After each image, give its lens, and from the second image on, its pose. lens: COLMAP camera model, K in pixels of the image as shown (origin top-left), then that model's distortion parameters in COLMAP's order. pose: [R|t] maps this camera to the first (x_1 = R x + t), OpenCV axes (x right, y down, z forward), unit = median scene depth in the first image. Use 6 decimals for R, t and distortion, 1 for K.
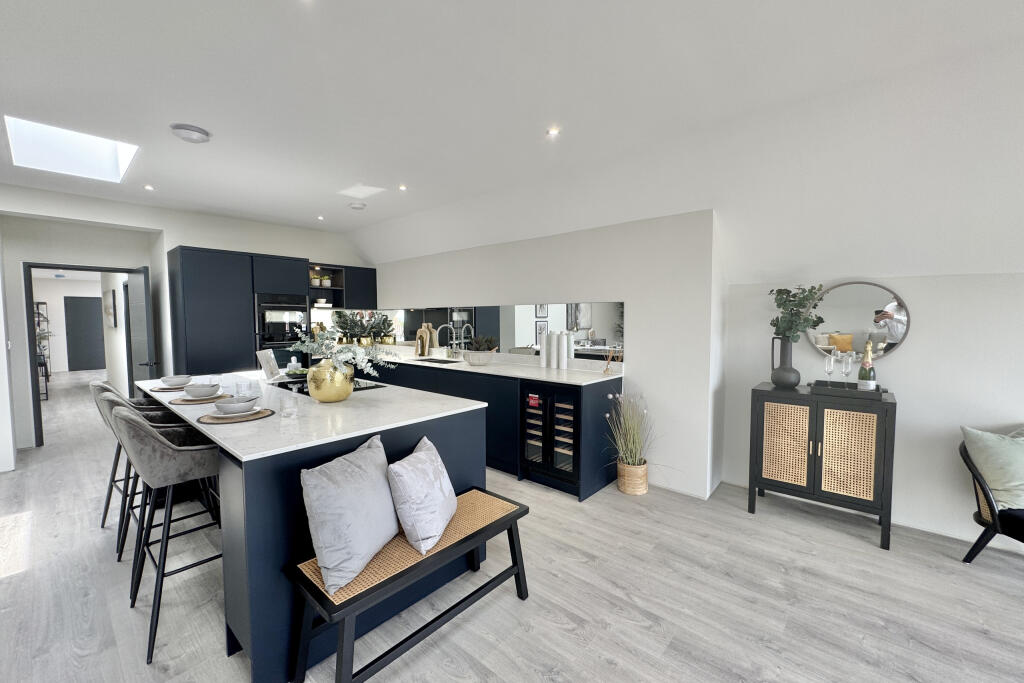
lens RADIAL K [[416.4, 0, 517.0], [0, 416.4, 344.0], [0, 0, 1]] dist [0.000695, 0.000094]
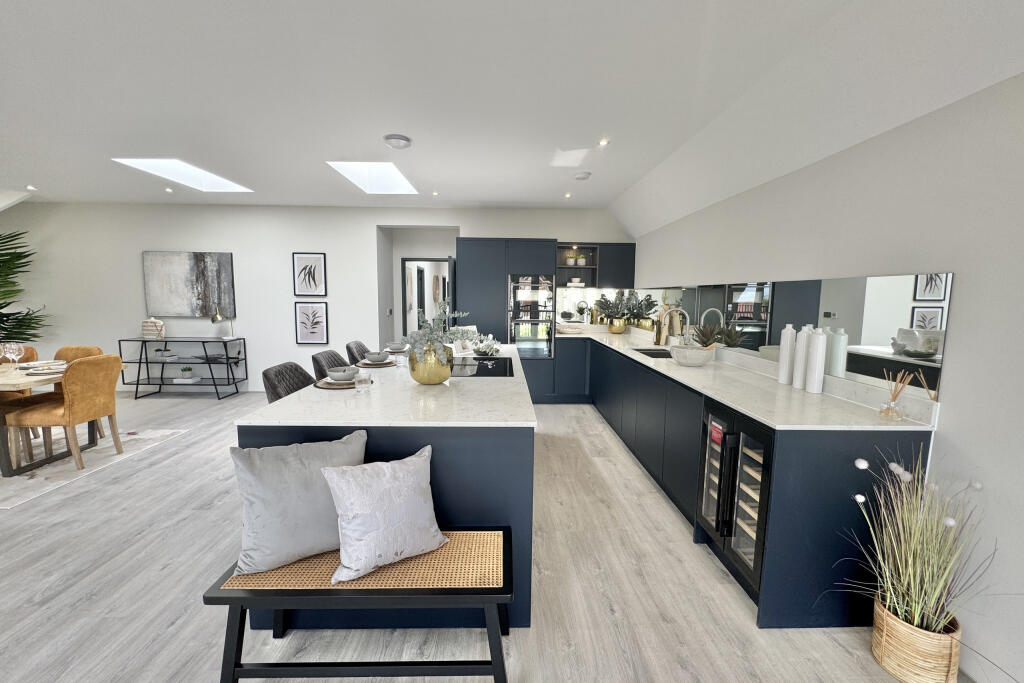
lens RADIAL K [[416.4, 0, 511.1], [0, 416.4, 341.1], [0, 0, 1]] dist [0.000695, 0.000094]
pose [[0.670457, 0.093093, -0.736085, 0.276879], [-0.059932, 0.995650, 0.071332, -0.030414], [0.739524, -0.003710, 0.673120, 0.326160]]
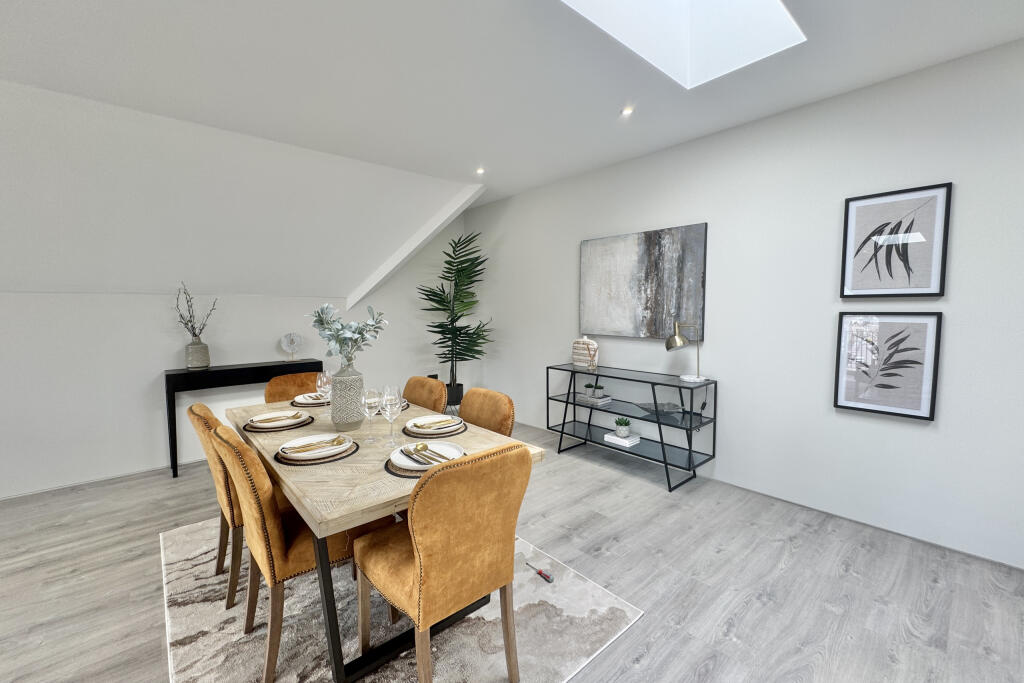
lens RADIAL K [[416.4, 0, 517.6], [0, 416.4, 341.9], [0, 0, 1]] dist [0.000695, 0.000094]
pose [[-0.116456, 0.085616, -0.989499, -0.747042], [-0.056106, 0.994120, 0.092619, -0.000091], [0.991610, 0.066303, -0.110967, 0.331164]]
